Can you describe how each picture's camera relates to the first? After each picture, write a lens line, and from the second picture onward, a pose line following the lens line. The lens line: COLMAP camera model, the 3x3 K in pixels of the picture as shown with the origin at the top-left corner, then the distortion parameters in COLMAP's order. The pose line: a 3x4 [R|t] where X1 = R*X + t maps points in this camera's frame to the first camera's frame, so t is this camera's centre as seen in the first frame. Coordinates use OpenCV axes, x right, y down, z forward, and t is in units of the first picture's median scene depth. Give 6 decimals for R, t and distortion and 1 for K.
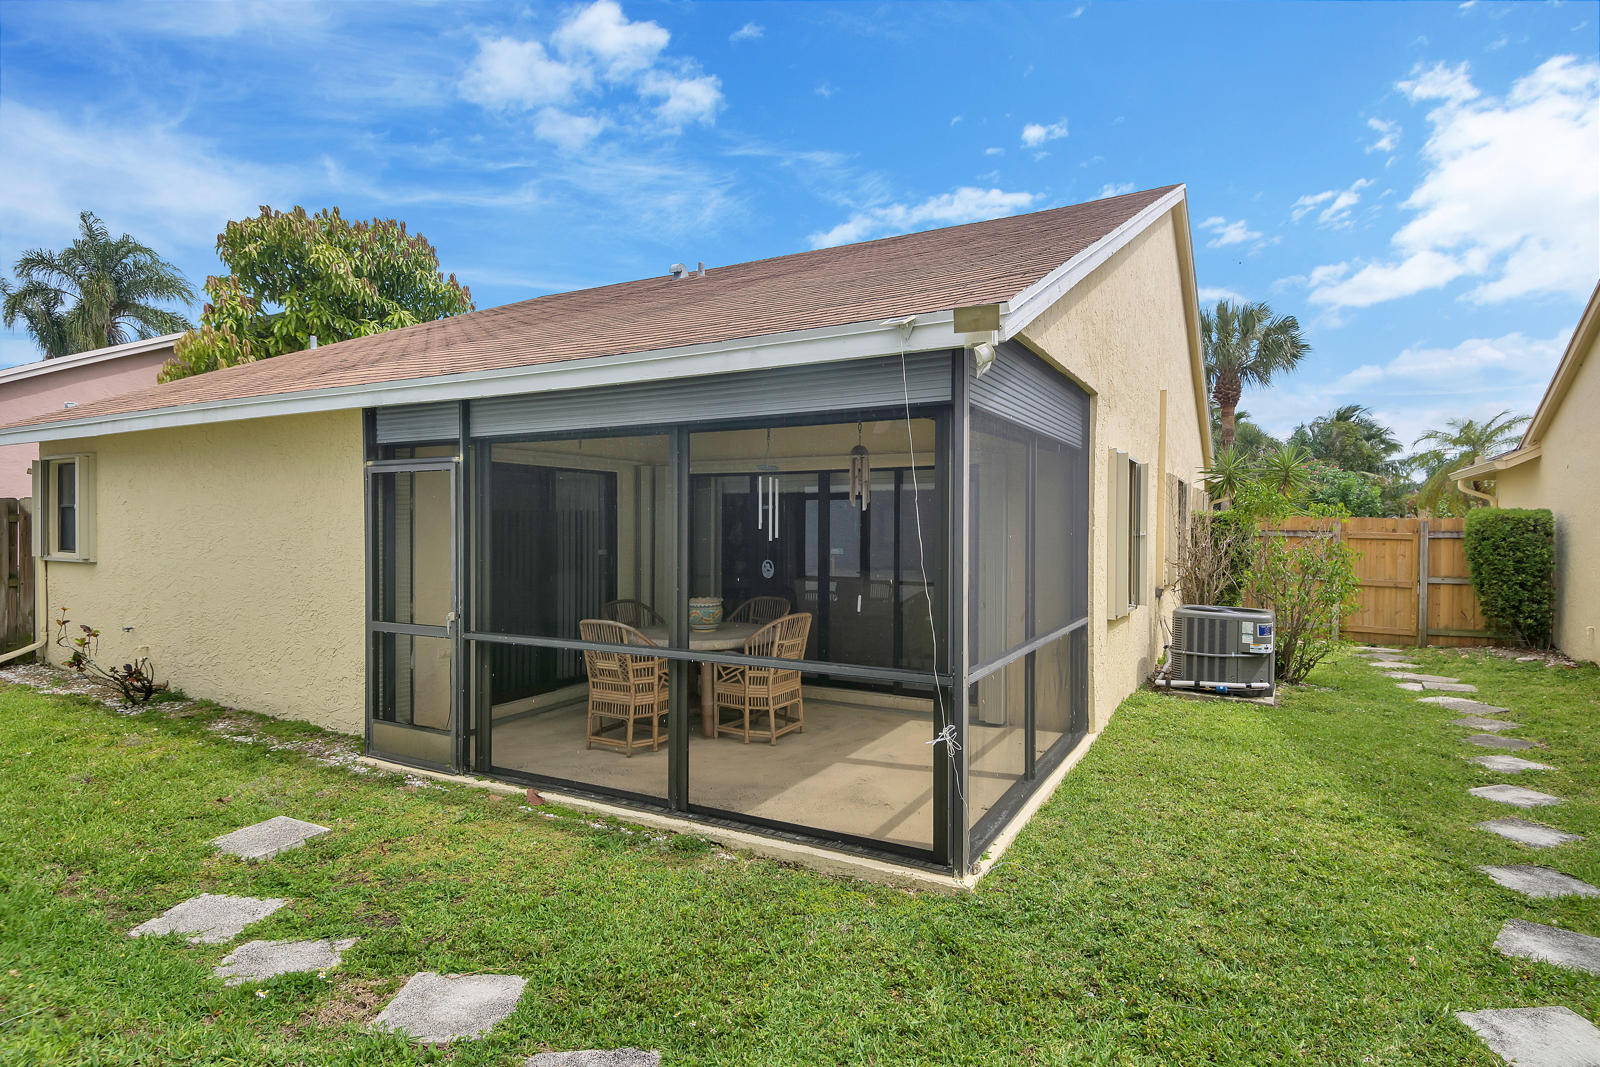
lens RADIAL K [[860.7, 0, 787.4], [0, 860.7, 534.6], [0, 0, 1]] dist [0.024792, -0.019813]
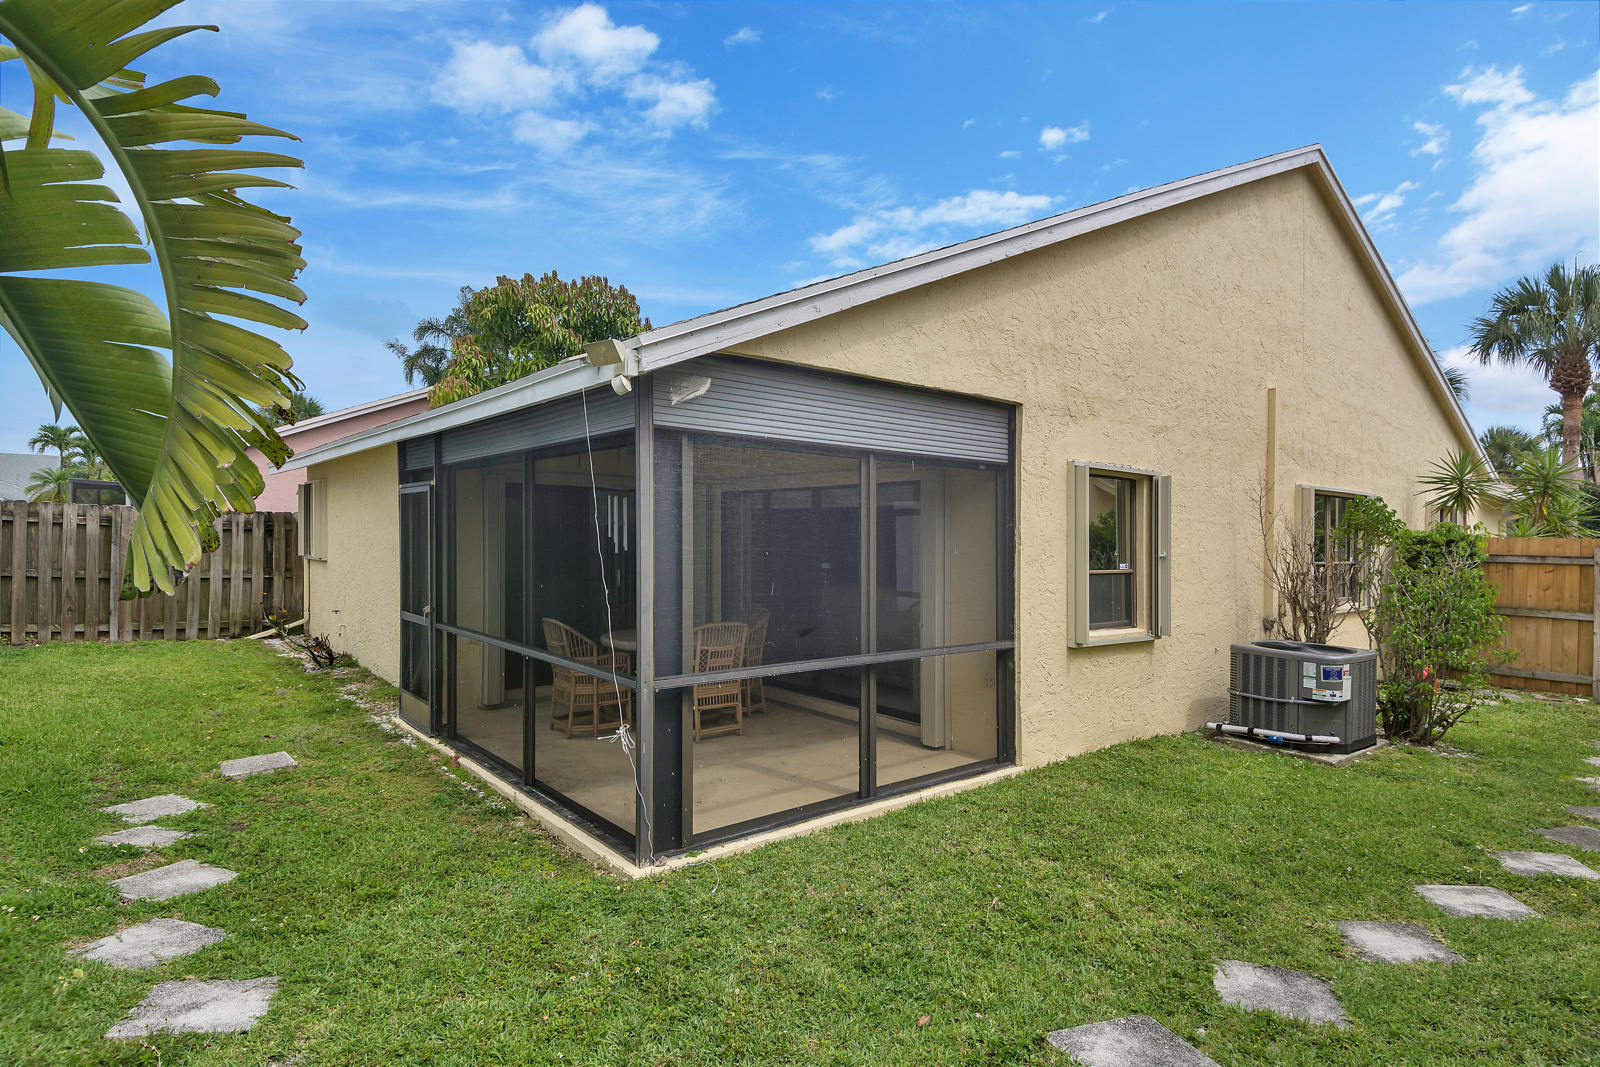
lens RADIAL K [[860.7, 0, 778.5], [0, 860.7, 524.6], [0, 0, 1]] dist [0.024792, -0.019813]
pose [[0.924562, 0.007190, -0.380964, 0.376043], [-0.016519, 0.999638, -0.021223, -0.006104], [0.380673, 0.025915, 0.924346, 0.024514]]
